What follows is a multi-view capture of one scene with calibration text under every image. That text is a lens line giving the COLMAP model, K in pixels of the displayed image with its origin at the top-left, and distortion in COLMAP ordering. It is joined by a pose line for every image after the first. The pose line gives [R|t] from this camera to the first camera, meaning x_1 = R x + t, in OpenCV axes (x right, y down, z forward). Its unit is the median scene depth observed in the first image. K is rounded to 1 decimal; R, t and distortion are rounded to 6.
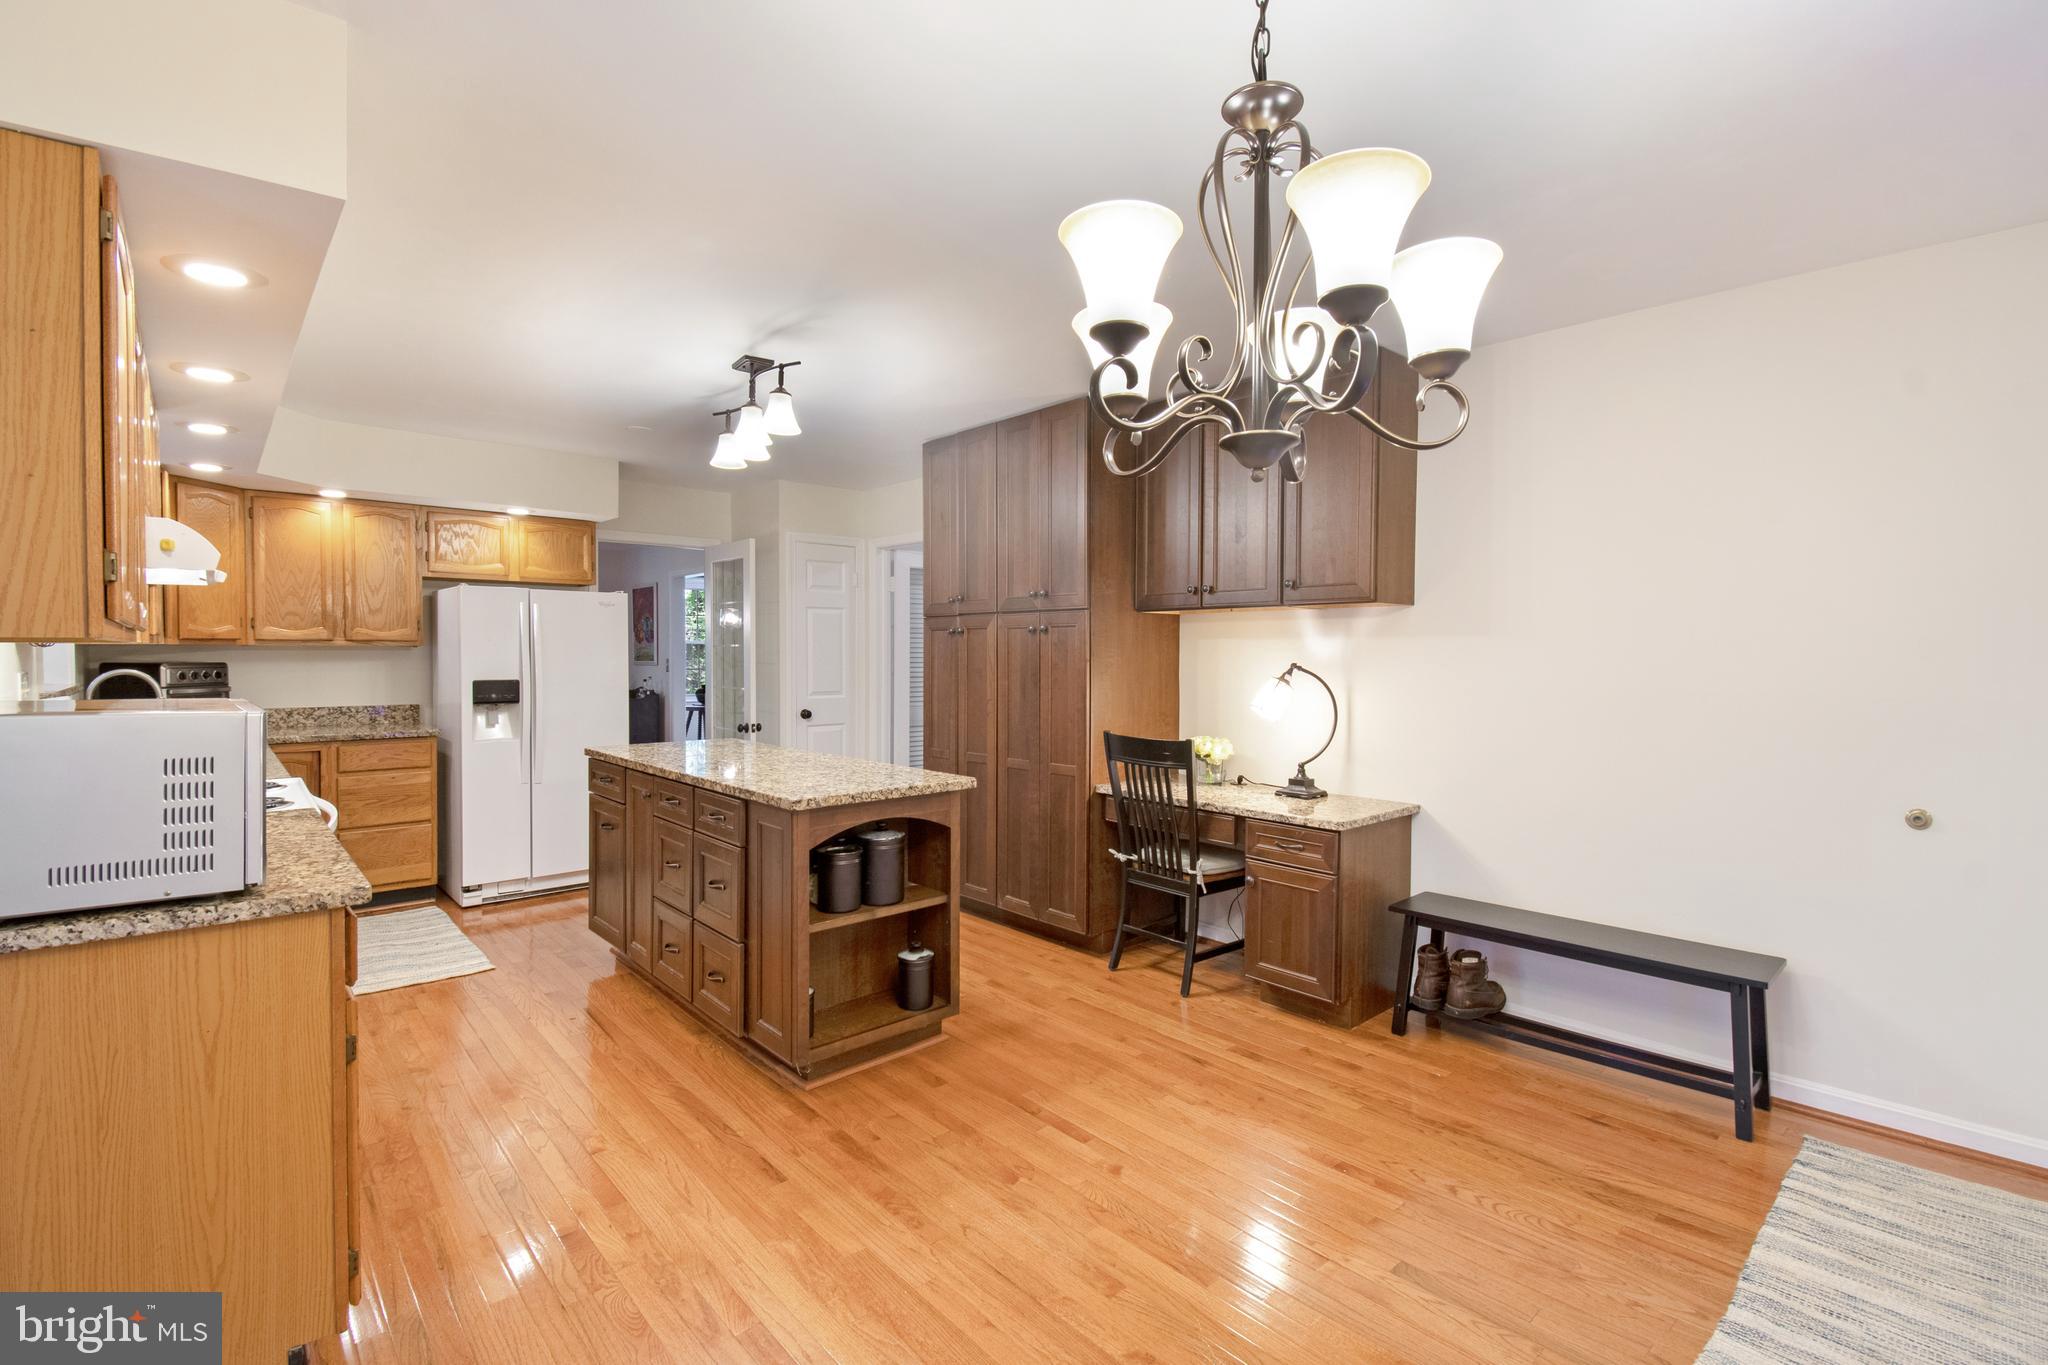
lens RADIAL K [[931.2, 0, 1037.9], [0, 931.2, 632.5], [0, 0, 1]] dist [0.007413, -0.000184]
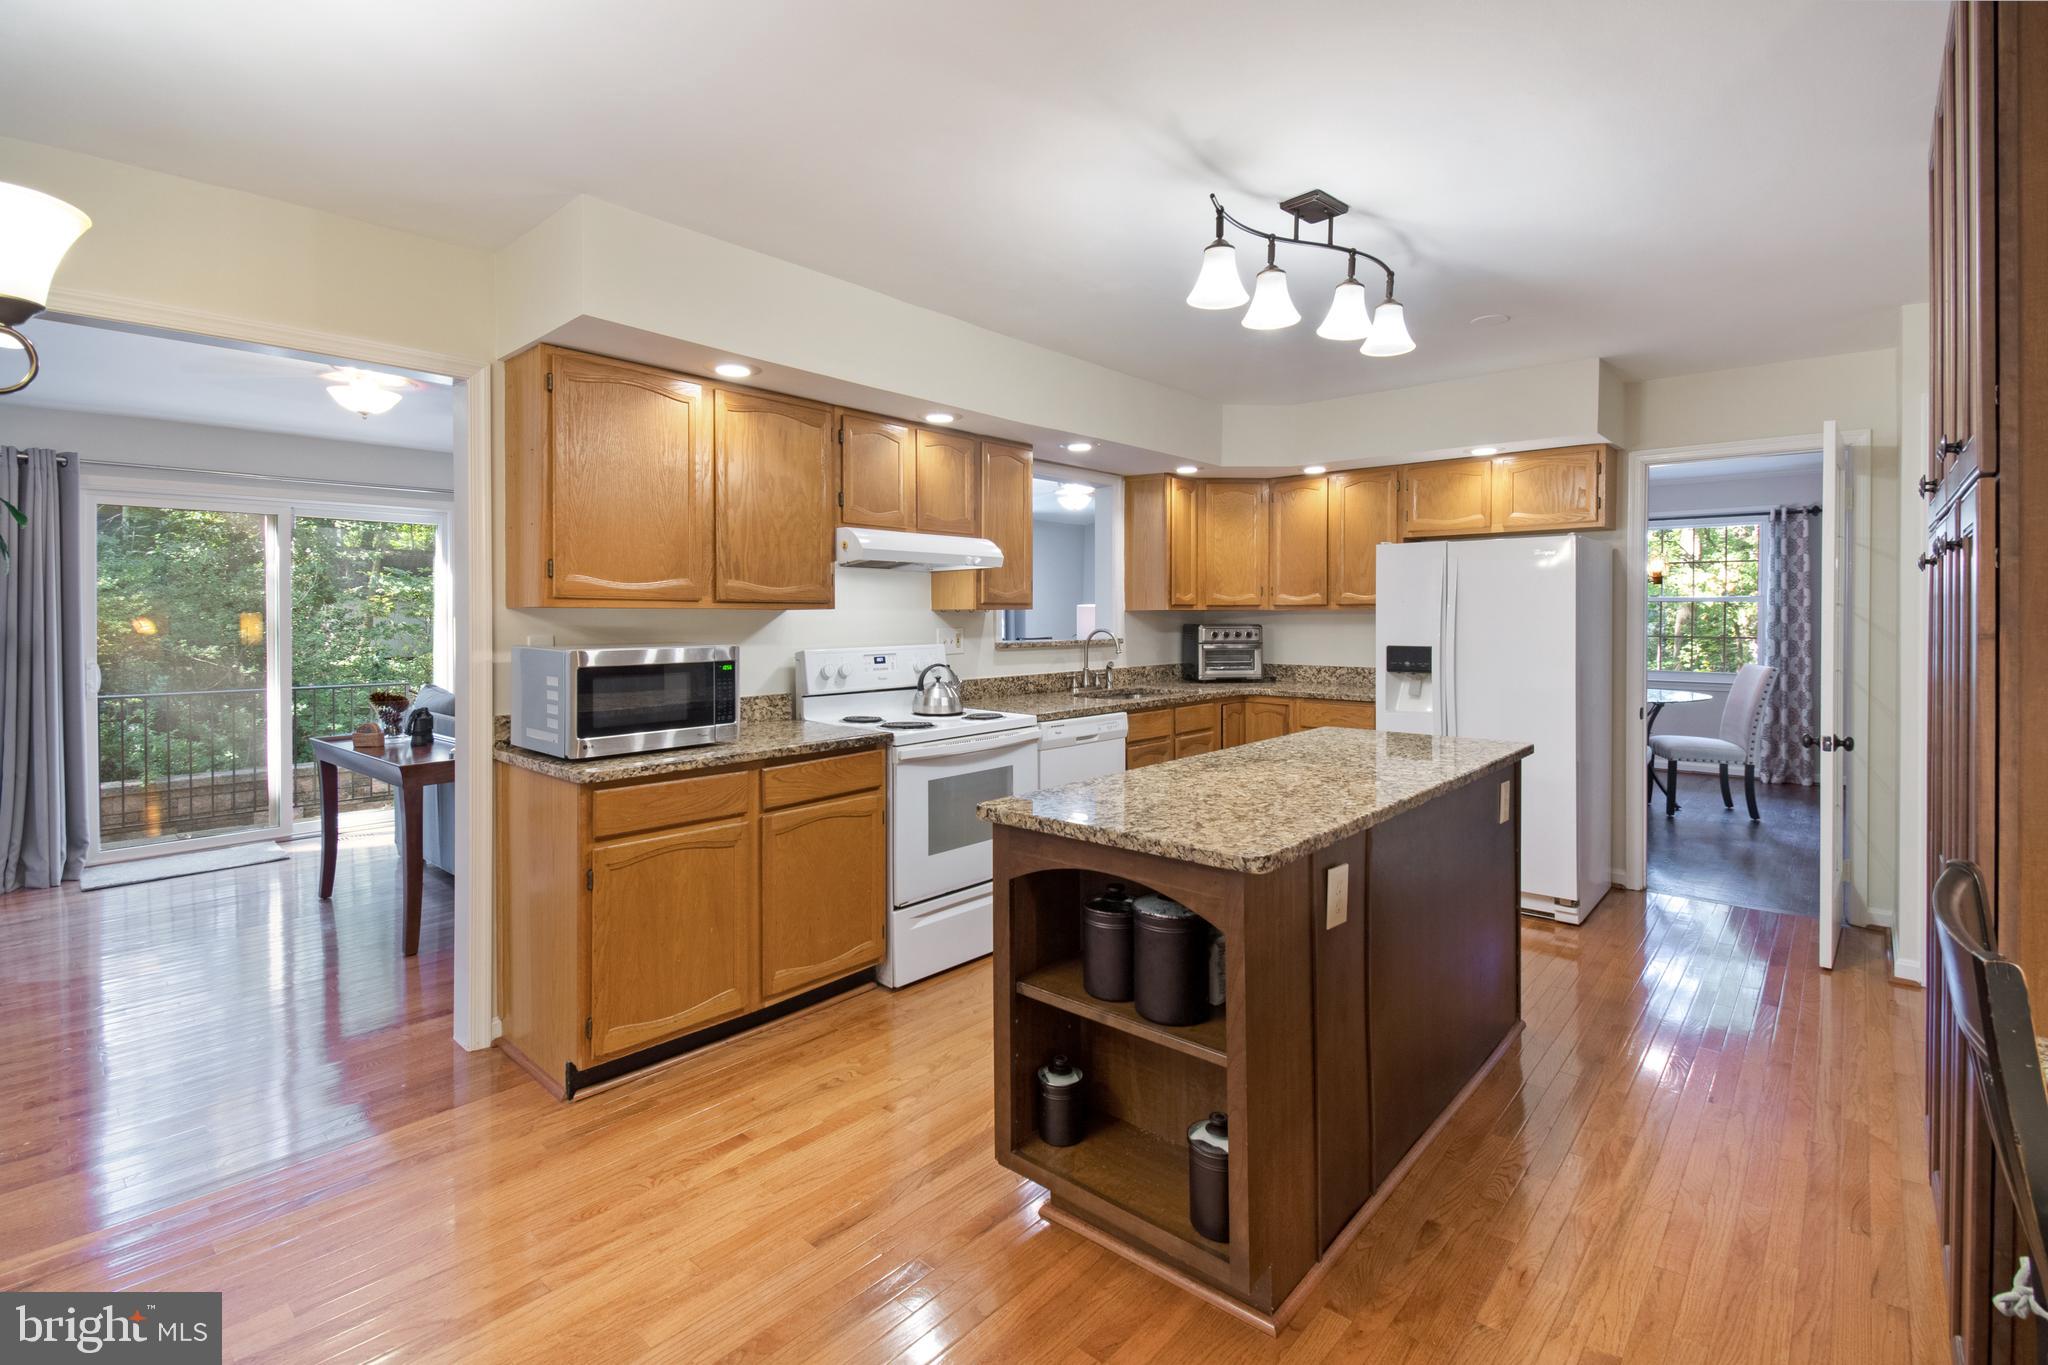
lens RADIAL K [[931.2, 0, 1037.9], [0, 931.2, 632.5], [0, 0, 1]] dist [0.007413, -0.000184]
pose [[0.106096, 0.012496, -0.994277, 0.294005], [0.020710, 0.999676, 0.014774, 0.018333], [0.994140, -0.022159, 0.105803, 0.583696]]
